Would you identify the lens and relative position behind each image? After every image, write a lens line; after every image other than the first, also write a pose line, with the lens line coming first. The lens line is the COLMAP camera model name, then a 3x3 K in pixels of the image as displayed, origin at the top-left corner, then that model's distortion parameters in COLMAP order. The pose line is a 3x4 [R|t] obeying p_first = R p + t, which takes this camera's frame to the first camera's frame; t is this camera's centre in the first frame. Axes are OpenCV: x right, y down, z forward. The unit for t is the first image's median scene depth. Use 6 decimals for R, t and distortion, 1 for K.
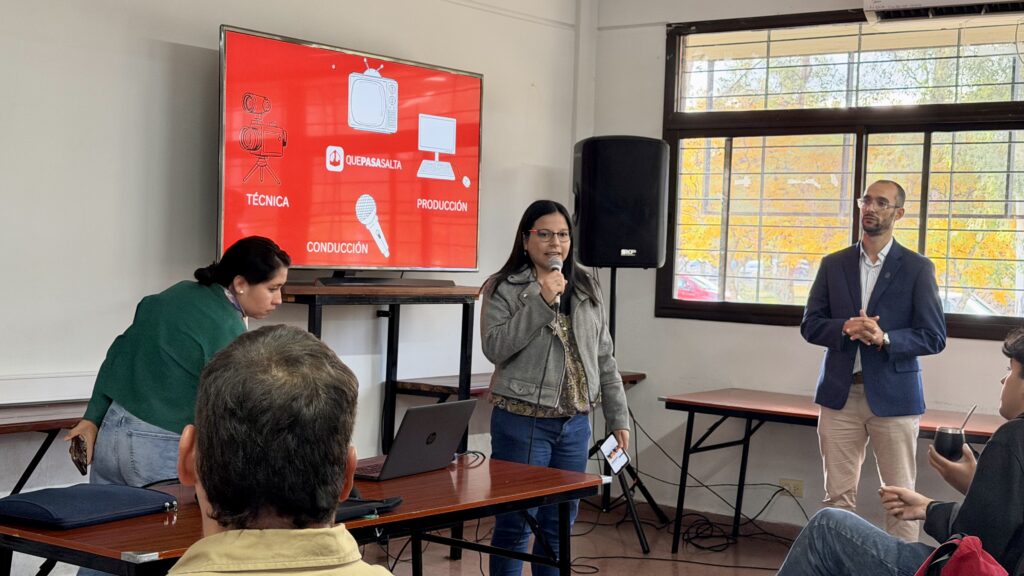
lens RADIAL K [[1513.6, 0, 510.9], [0, 1513.6, 293.3], [0, 0, 1]] dist [0.150983, 0.000000]
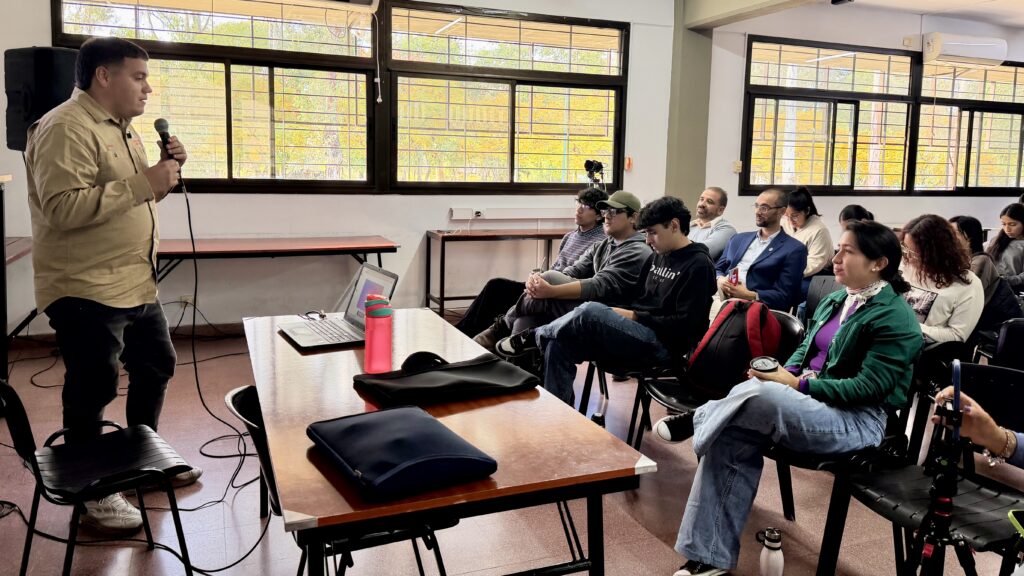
lens RADIAL K [[860.3, 0, 511.0], [0, 860.3, 287.2], [0, 0, 1]] dist [0.060294, -0.019451]
pose [[0.482066, -0.151720, 0.862898, -0.697718], [0.014147, 0.986111, 0.165481, -0.038683], [-0.876021, -0.067566, 0.477517, 0.519427]]
